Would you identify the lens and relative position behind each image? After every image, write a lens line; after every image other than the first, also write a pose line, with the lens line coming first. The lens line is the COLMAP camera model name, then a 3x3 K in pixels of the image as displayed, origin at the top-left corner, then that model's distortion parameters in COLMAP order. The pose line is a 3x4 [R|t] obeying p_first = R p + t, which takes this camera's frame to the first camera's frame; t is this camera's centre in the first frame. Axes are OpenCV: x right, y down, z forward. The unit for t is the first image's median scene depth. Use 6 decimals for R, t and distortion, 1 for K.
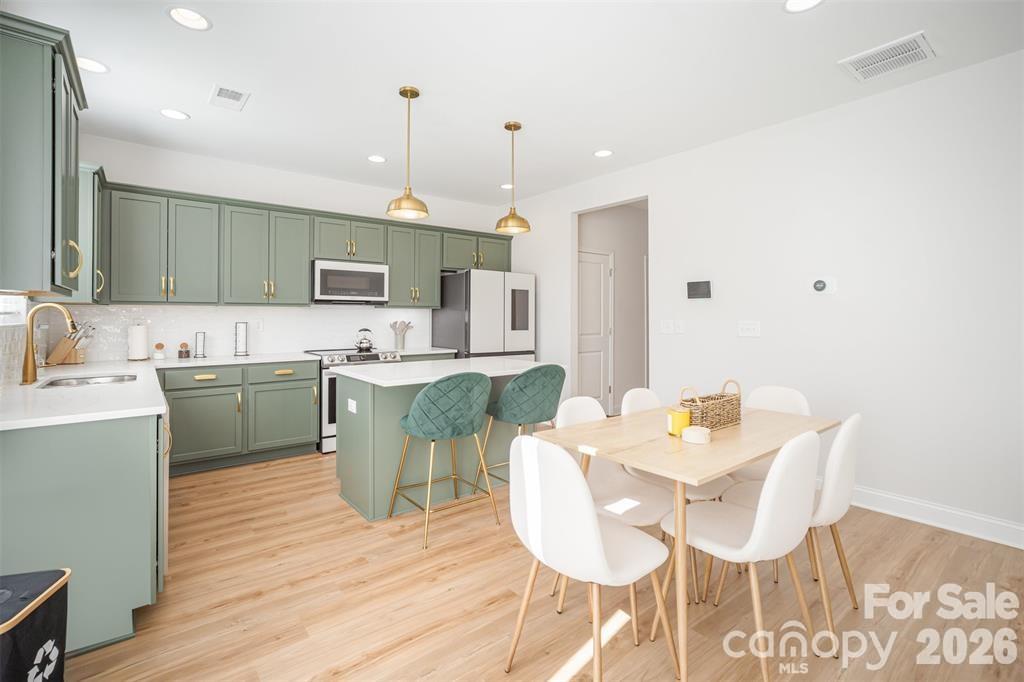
lens RADIAL K [[470.7, 0, 516.2], [0, 470.7, 319.6], [0, 0, 1]] dist [0.001843, 0.008144]
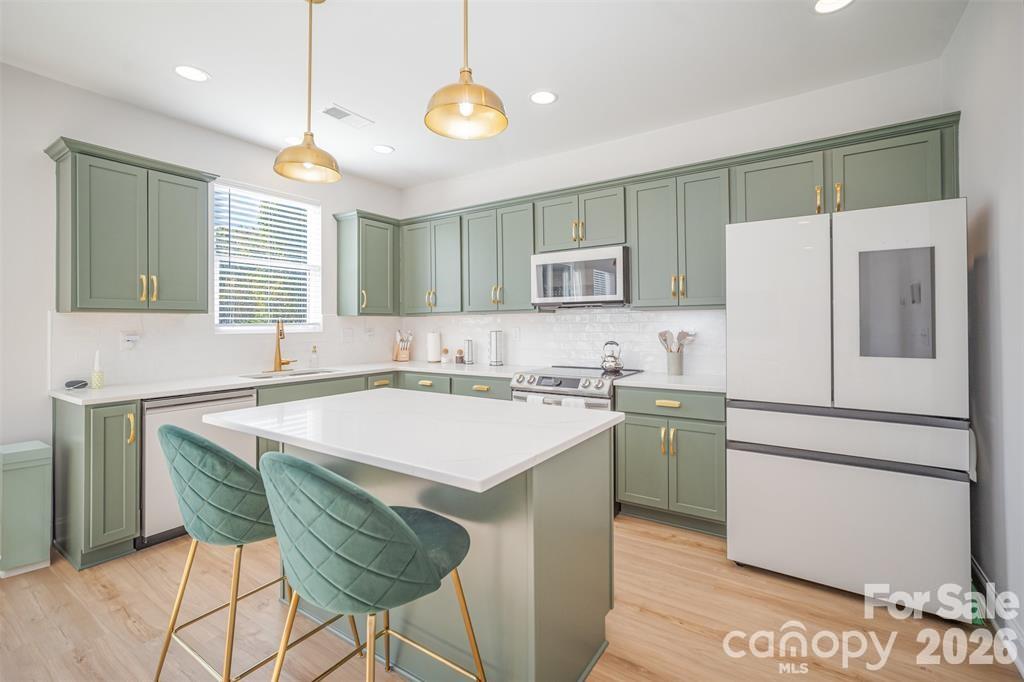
lens RADIAL K [[470.7, 0, 516.2], [0, 470.7, 319.6], [0, 0, 1]] dist [0.001843, 0.008144]
pose [[0.304660, -0.017020, -0.952309, 0.367832], [-0.001542, 0.999830, -0.018363, 0.000005], [0.952460, 0.007063, 0.304582, 0.787933]]
